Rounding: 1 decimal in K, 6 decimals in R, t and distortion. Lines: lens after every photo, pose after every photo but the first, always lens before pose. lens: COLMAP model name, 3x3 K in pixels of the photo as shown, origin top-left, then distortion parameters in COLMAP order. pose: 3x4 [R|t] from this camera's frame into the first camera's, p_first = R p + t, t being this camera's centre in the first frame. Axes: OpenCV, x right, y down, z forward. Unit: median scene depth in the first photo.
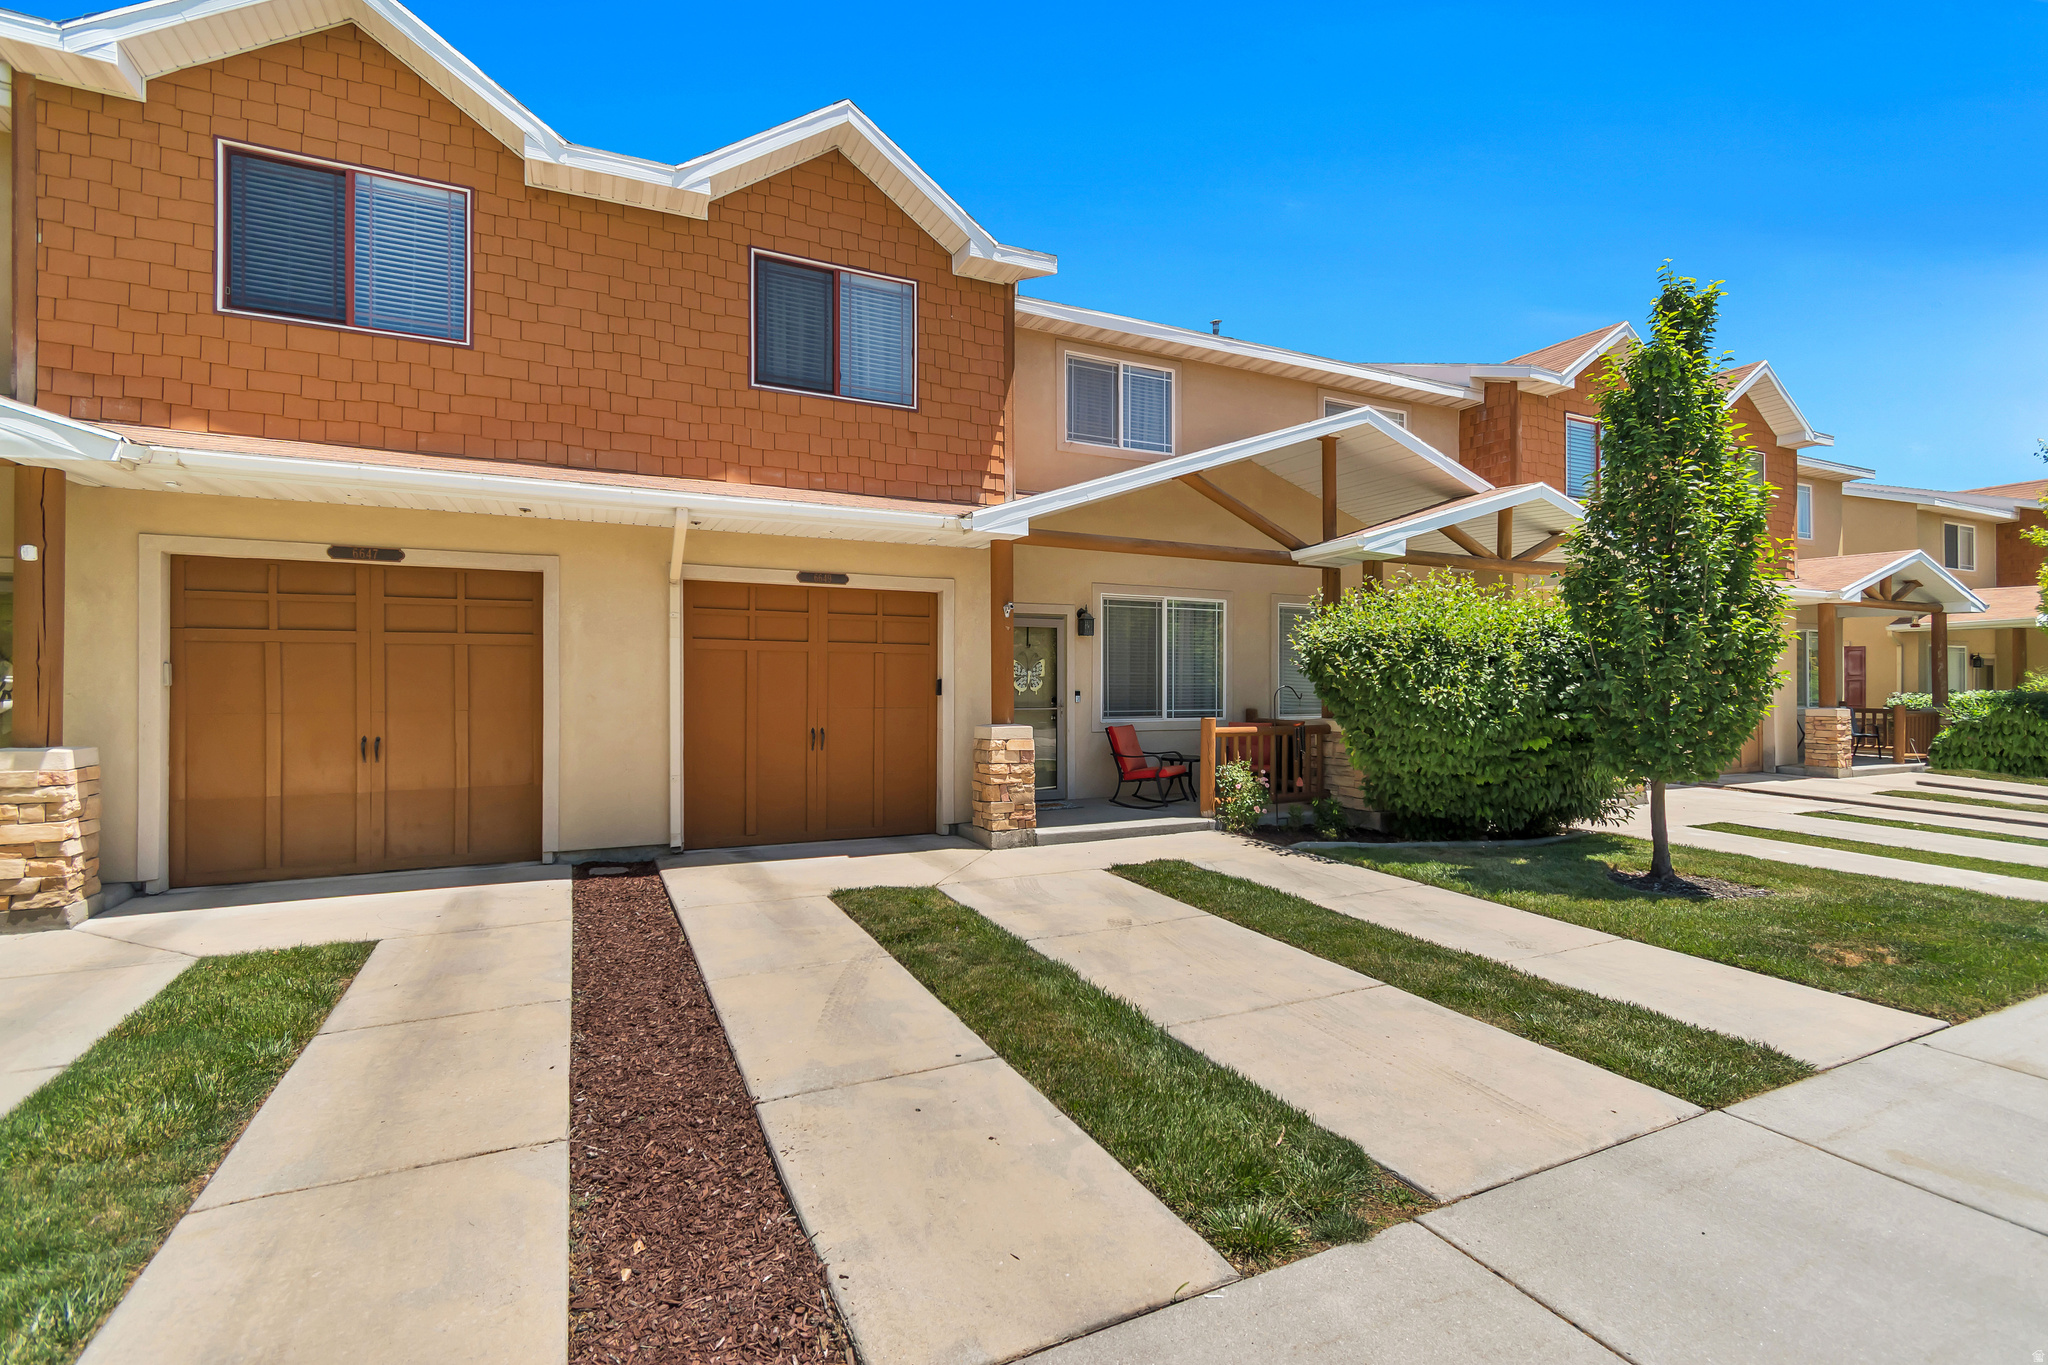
lens RADIAL K [[919.9, 0, 1024.0], [0, 919.9, 682.5], [0, 0, 1]] dist [0.002414, -0.000431]
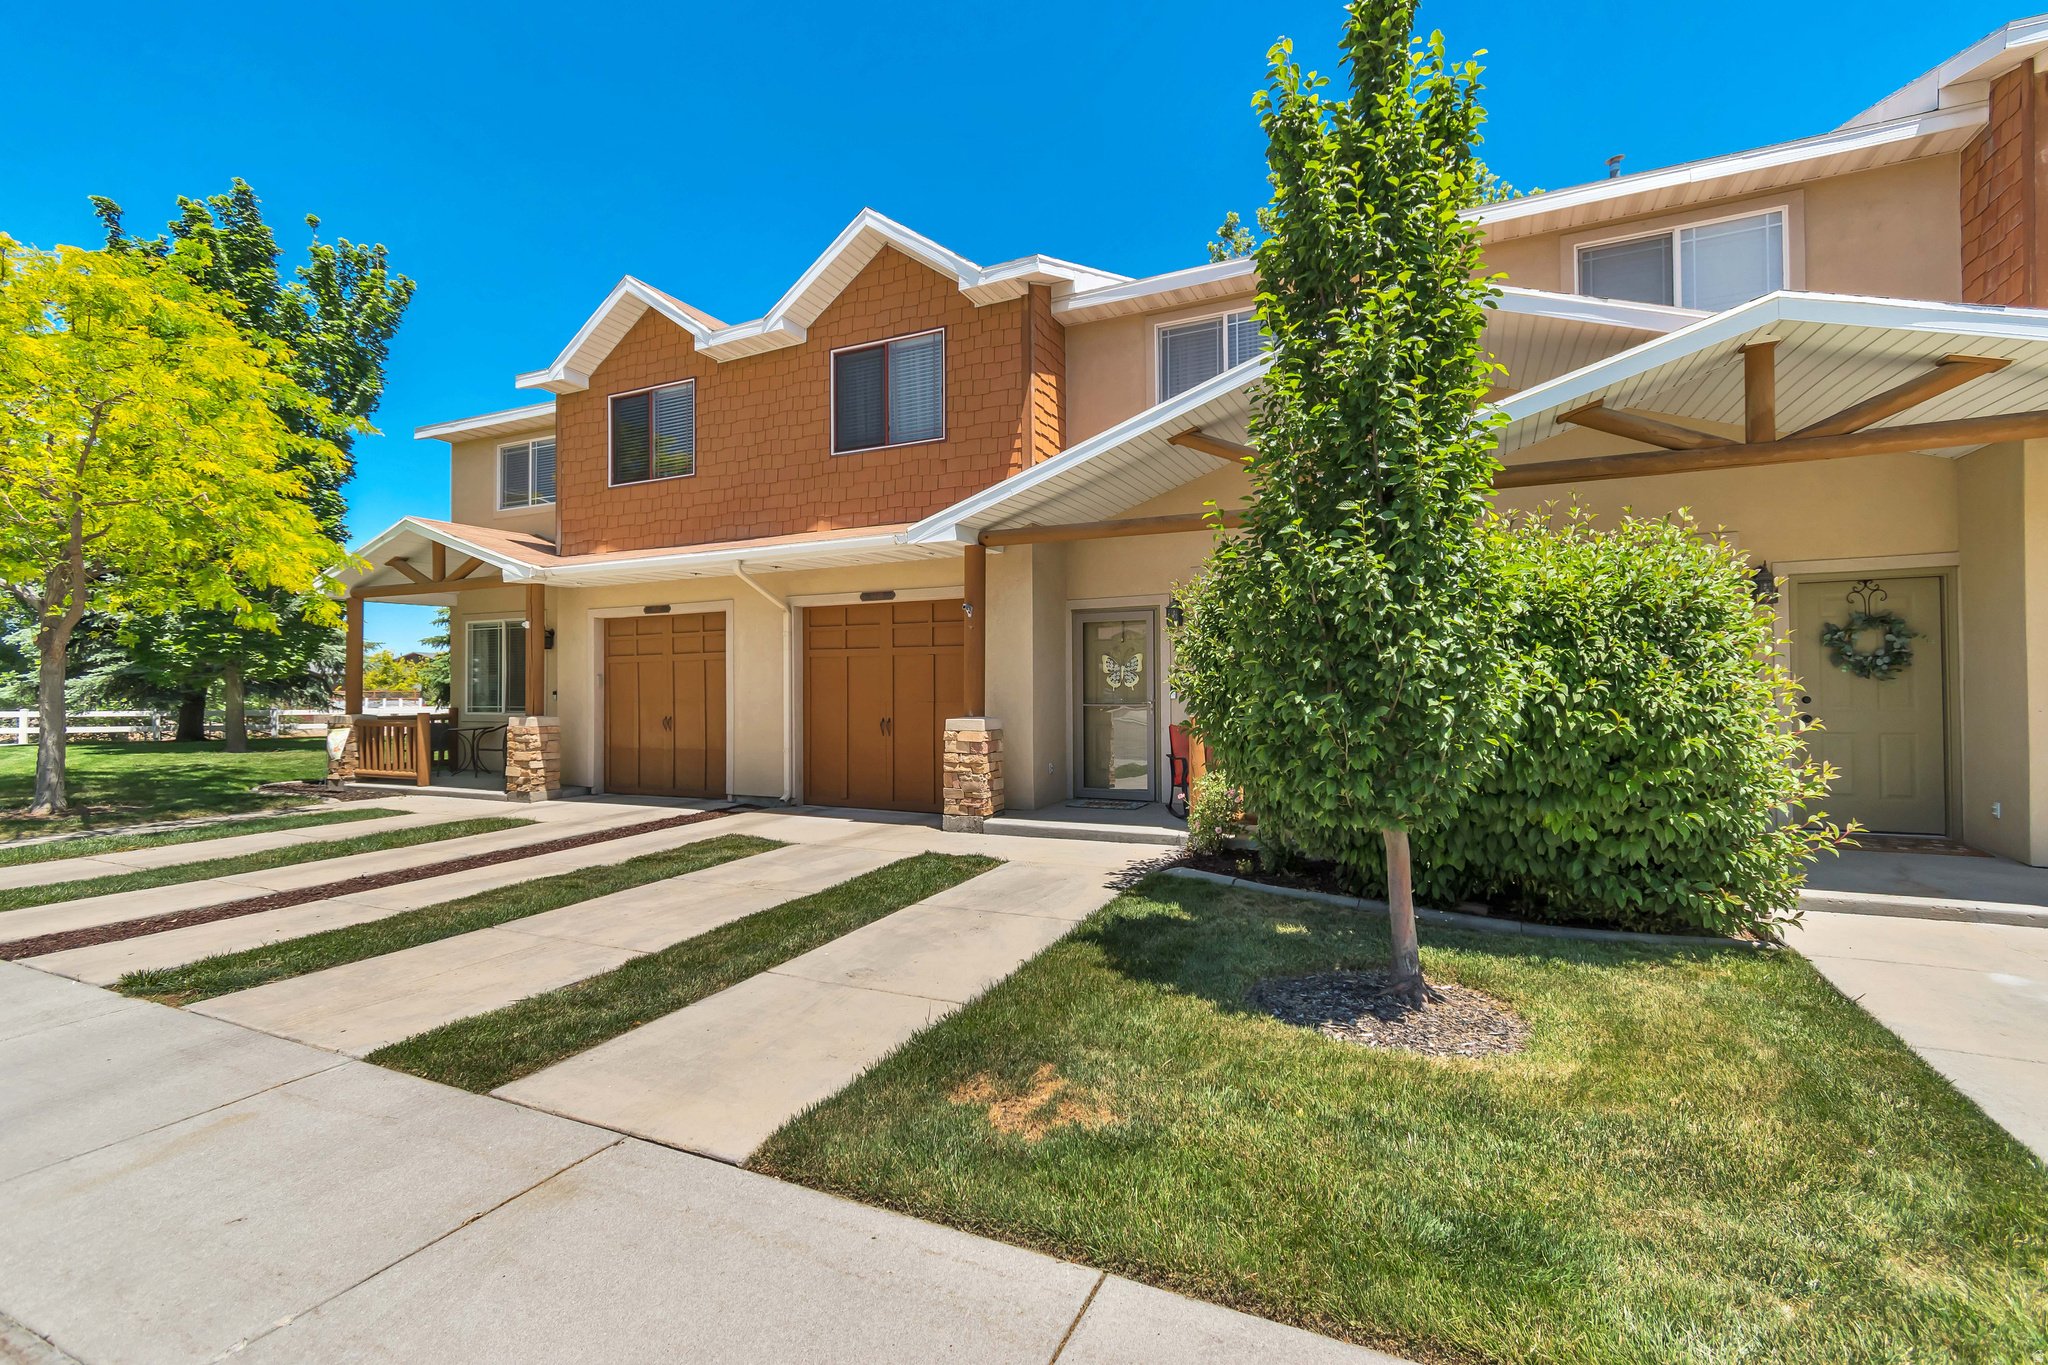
lens RADIAL K [[916.6, 0, 1024.0], [0, 916.6, 682.5], [0, 0, 1]] dist [0.001384, 0.000665]
pose [[0.621939, -0.011316, -0.782984, 0.888267], [0.011736, 0.999918, -0.005129, 0.011558], [0.782978, -0.005999, 0.622021, 0.396890]]
